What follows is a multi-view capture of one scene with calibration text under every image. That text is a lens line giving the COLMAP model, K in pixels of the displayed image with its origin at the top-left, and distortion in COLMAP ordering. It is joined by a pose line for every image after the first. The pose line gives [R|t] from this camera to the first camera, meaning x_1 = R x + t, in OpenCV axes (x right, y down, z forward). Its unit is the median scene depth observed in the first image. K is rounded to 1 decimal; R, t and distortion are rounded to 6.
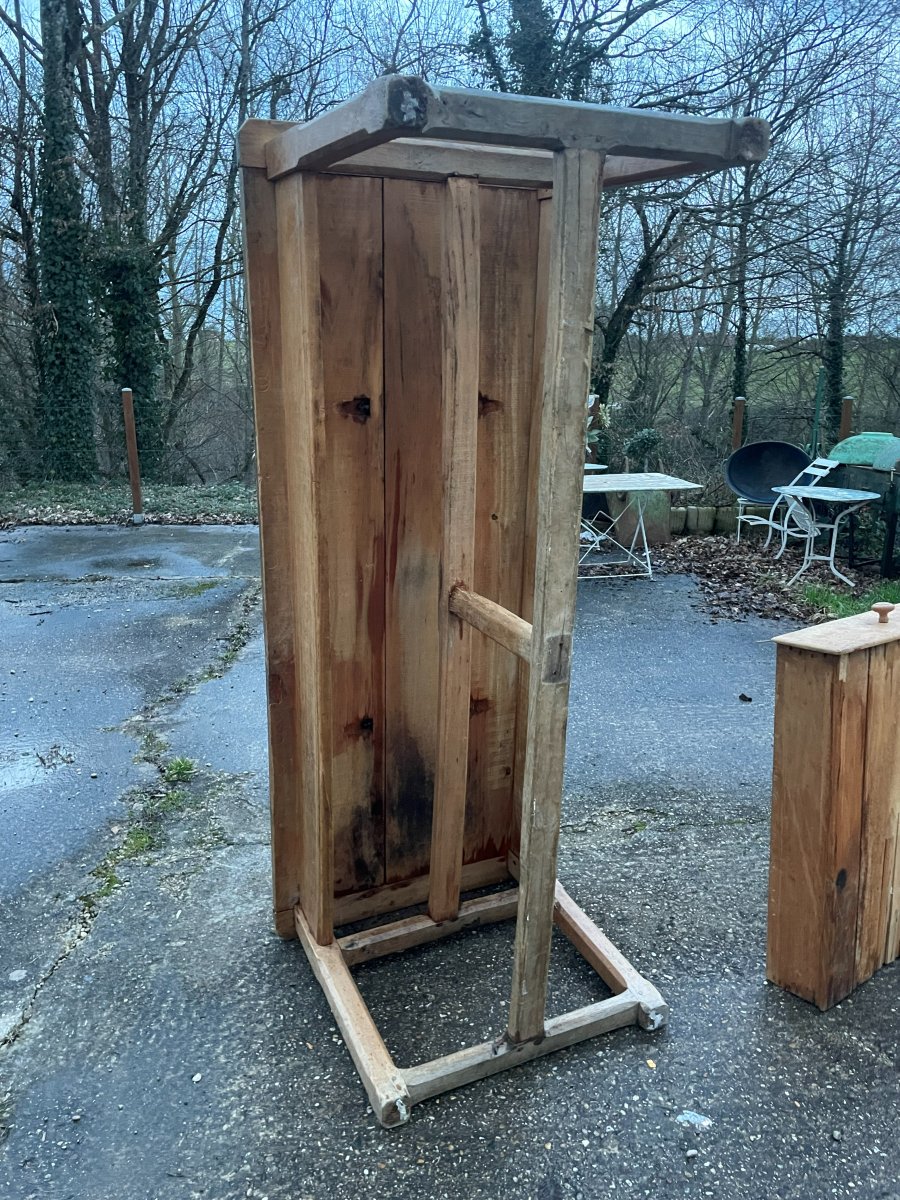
lens RADIAL K [[923.3, 0, 447.8], [0, 923.3, 603.9], [0, 0, 1]] dist [0.085454, -0.119722]
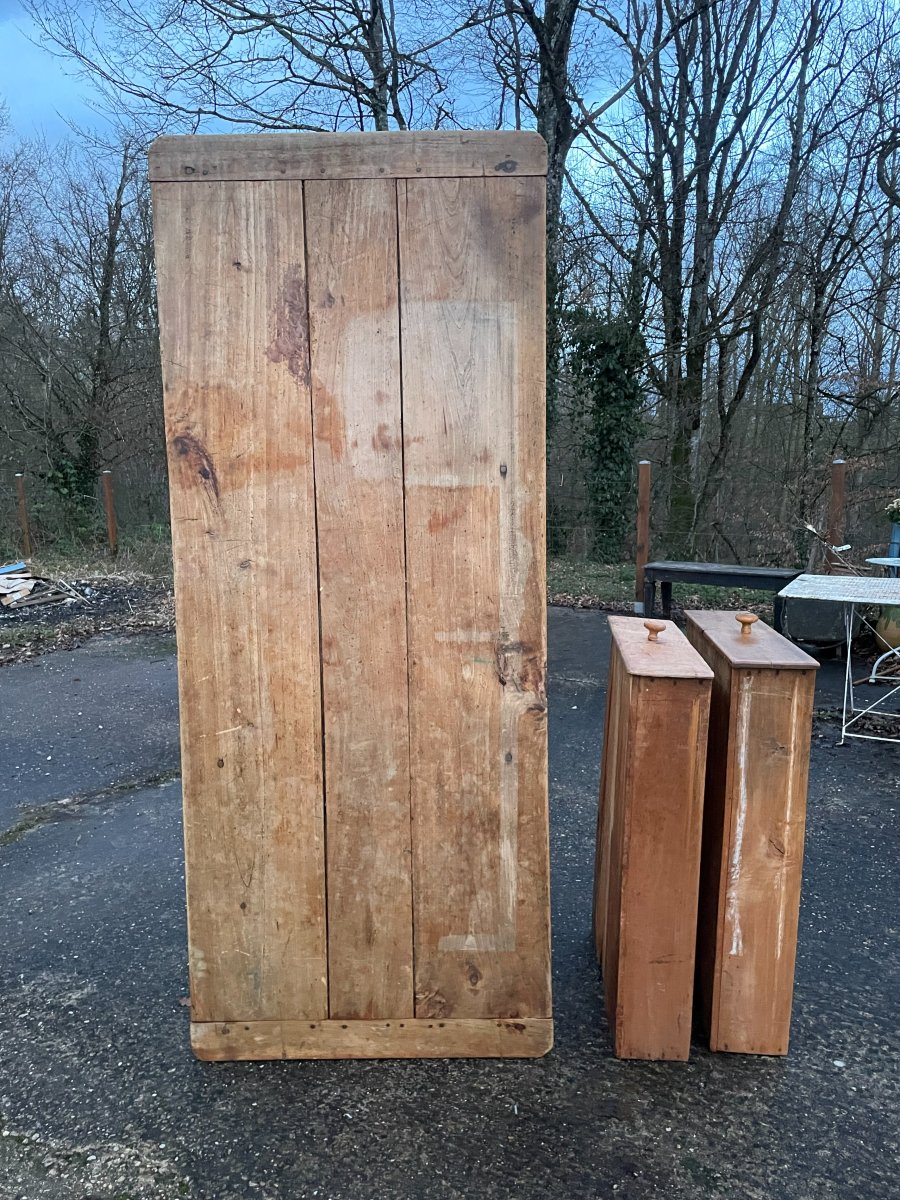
lens RADIAL K [[923.3, 0, 447.8], [0, 923.3, 603.9], [0, 0, 1]] dist [0.085454, -0.119722]
pose [[0.772310, 0.086537, -0.629324, 0.282773], [-0.141527, 0.989218, -0.037658, -0.047684], [0.619279, 0.118150, 0.776230, 0.281203]]
